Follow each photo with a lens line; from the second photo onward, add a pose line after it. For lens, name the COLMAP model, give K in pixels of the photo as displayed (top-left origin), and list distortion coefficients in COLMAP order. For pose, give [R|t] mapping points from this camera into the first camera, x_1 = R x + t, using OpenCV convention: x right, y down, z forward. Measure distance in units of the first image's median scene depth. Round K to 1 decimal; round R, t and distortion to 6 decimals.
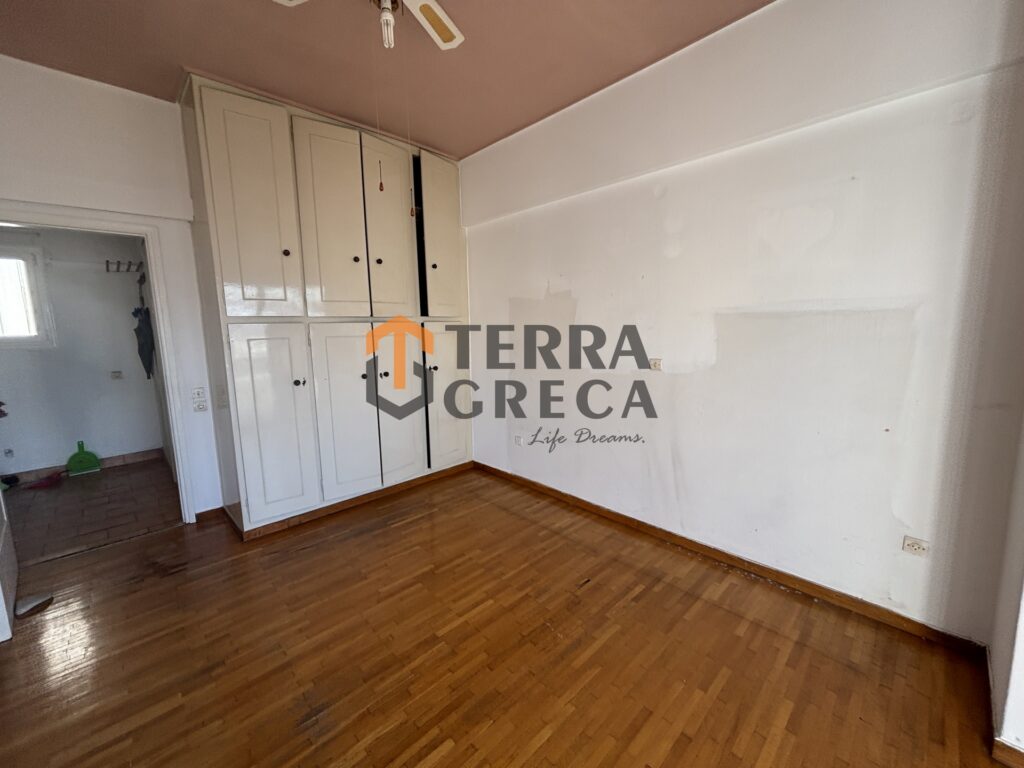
lens RADIAL K [[418.0, 0, 503.1], [0, 418.0, 377.6], [0, 0, 1]] dist [0.007872, -0.002052]
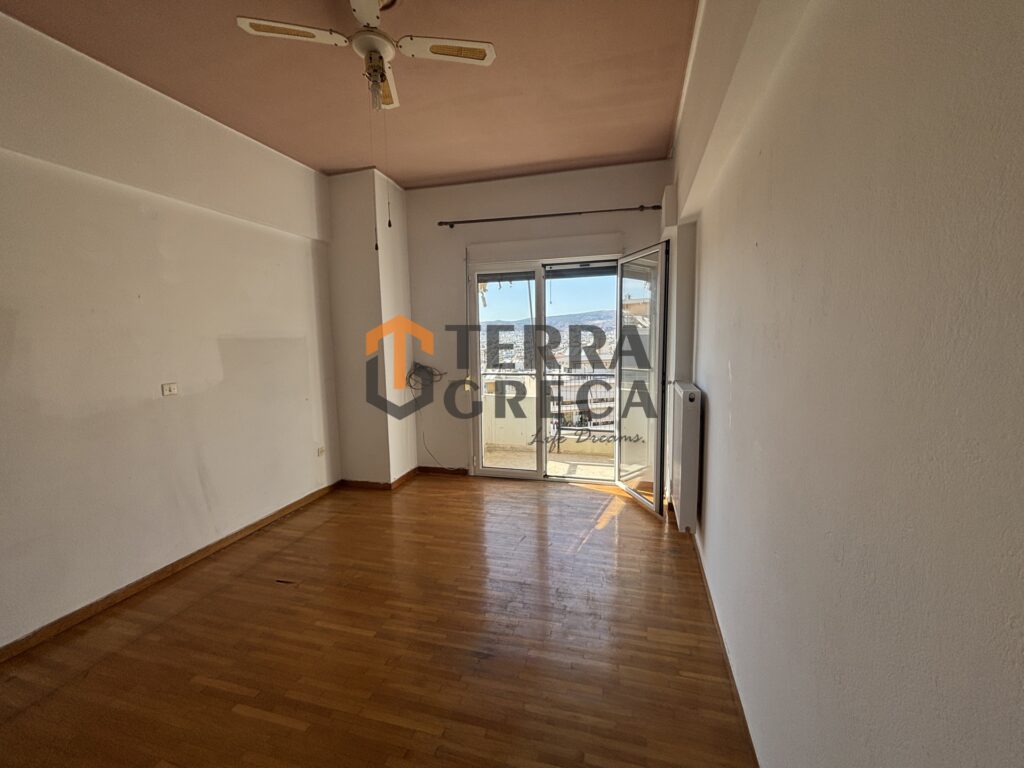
lens RADIAL K [[418.0, 0, 513.8], [0, 418.0, 382.9], [0, 0, 1]] dist [0.007872, -0.002052]
pose [[-0.521122, -0.063152, 0.851143, -0.939750], [0.144667, 0.976292, 0.161012, -0.094539], [-0.841132, 0.207039, -0.499631, 0.868557]]
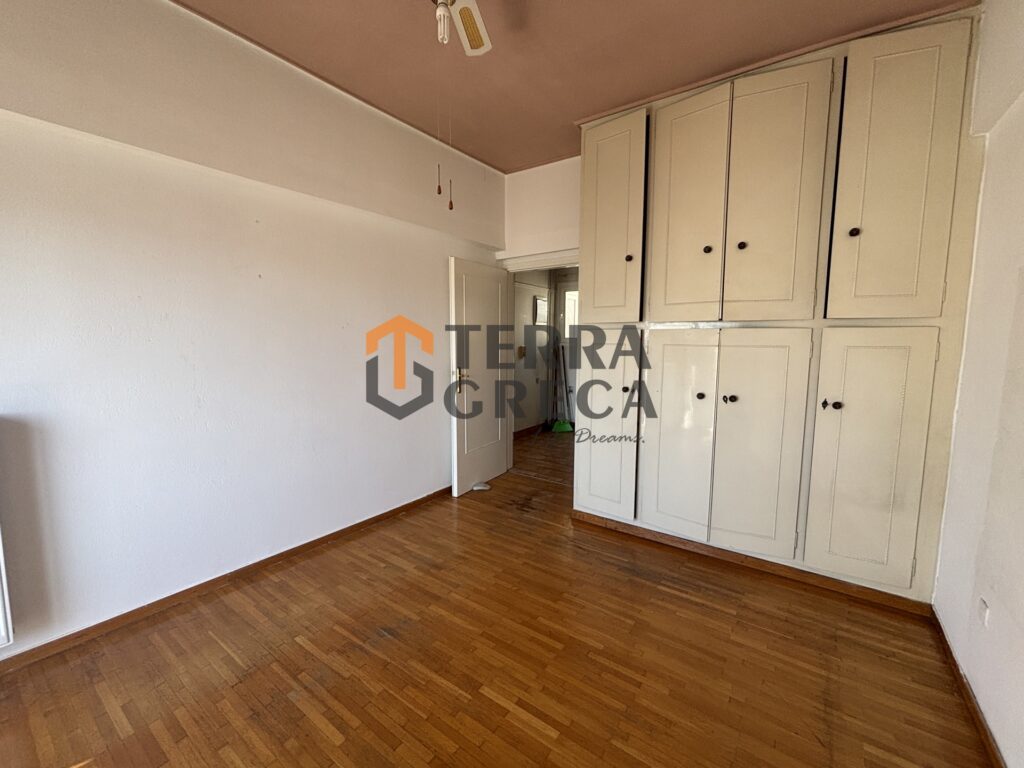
lens RADIAL K [[418.0, 0, 512.0], [0, 418.0, 376.1], [0, 0, 1]] dist [0.007872, -0.002052]
pose [[0.196776, 0.112607, -0.973960, 0.489411], [-0.136738, 0.986826, 0.086469, -0.078973], [0.970866, 0.116163, 0.209582, 0.635145]]
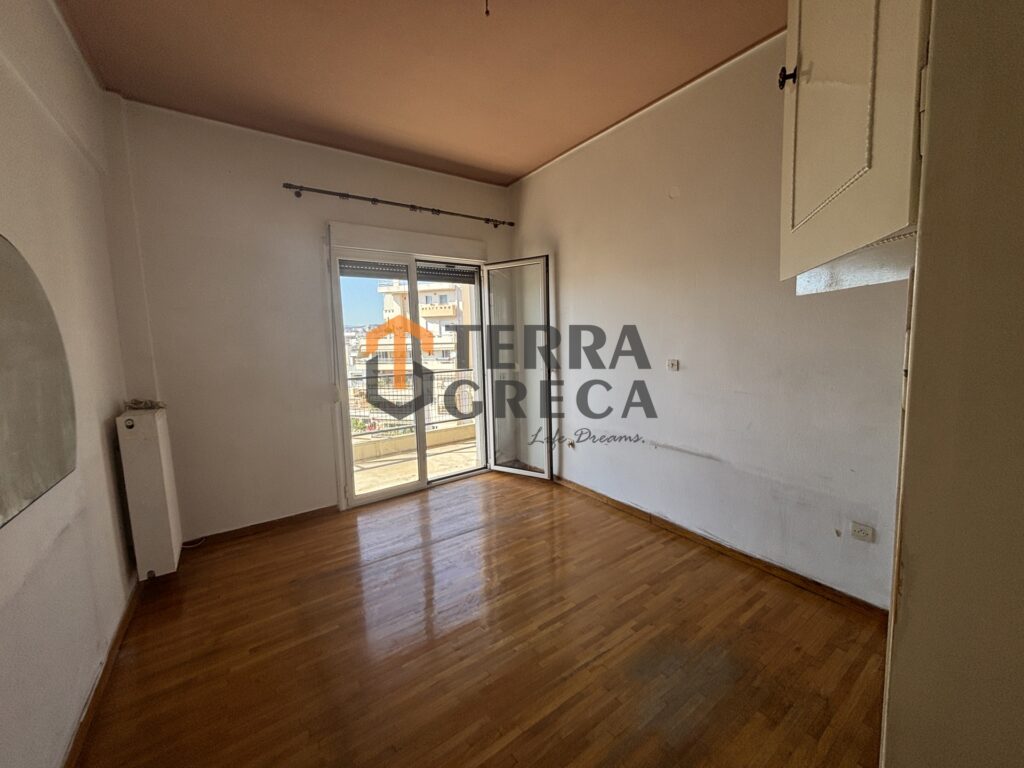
lens RADIAL K [[418.0, 0, 512.1], [0, 418.0, 388.6], [0, 0, 1]] dist [0.007872, -0.002052]
pose [[-0.988573, 0.036357, 0.146296, -0.181102], [0.073546, 0.963465, 0.257538, -0.177533], [-0.131588, 0.265355, -0.955129, 1.381796]]
